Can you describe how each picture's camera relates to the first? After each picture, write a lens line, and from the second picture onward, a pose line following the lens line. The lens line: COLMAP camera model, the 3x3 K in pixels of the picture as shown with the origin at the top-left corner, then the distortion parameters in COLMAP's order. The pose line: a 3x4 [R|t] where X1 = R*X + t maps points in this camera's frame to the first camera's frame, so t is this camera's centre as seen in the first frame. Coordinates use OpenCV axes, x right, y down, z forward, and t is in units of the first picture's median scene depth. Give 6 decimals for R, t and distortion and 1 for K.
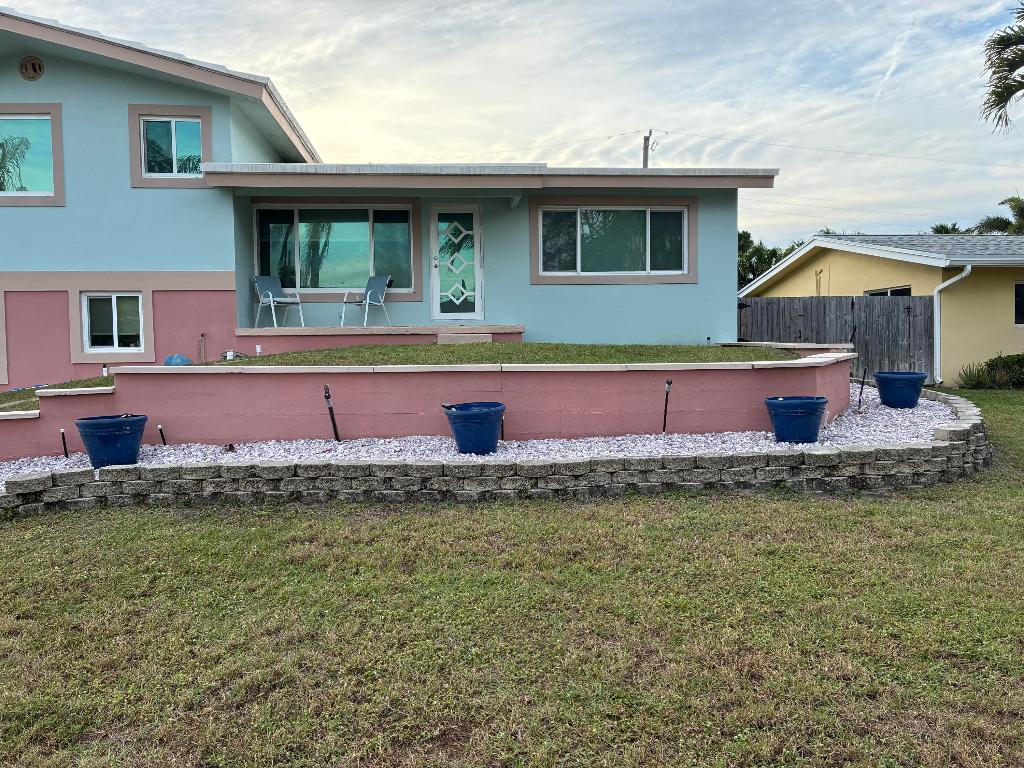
lens RADIAL K [[783.0, 0, 510.1], [0, 783.0, 360.0], [0, 0, 1]] dist [0.052845, -0.073141]
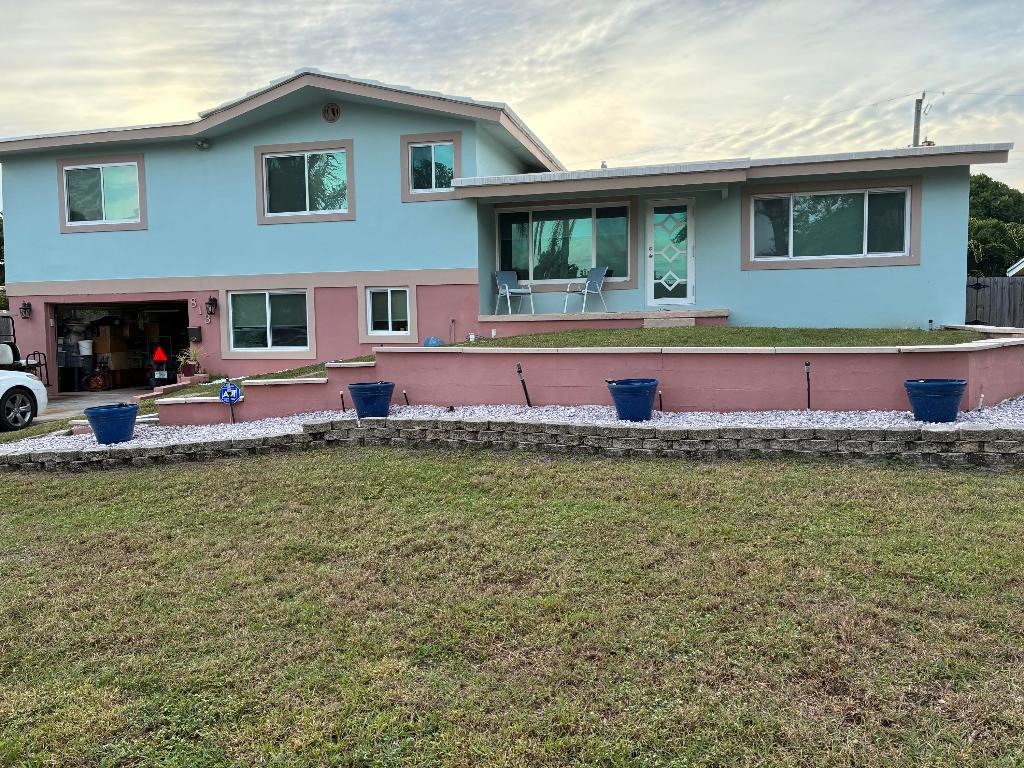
lens RADIAL K [[783.0, 0, 510.1], [0, 783.0, 360.0], [0, 0, 1]] dist [0.052845, -0.073141]
pose [[0.942028, 0.012391, -0.335305, 0.106500], [-0.003736, 0.999643, 0.026443, -0.003536], [0.335513, -0.023657, 0.941738, -0.122837]]
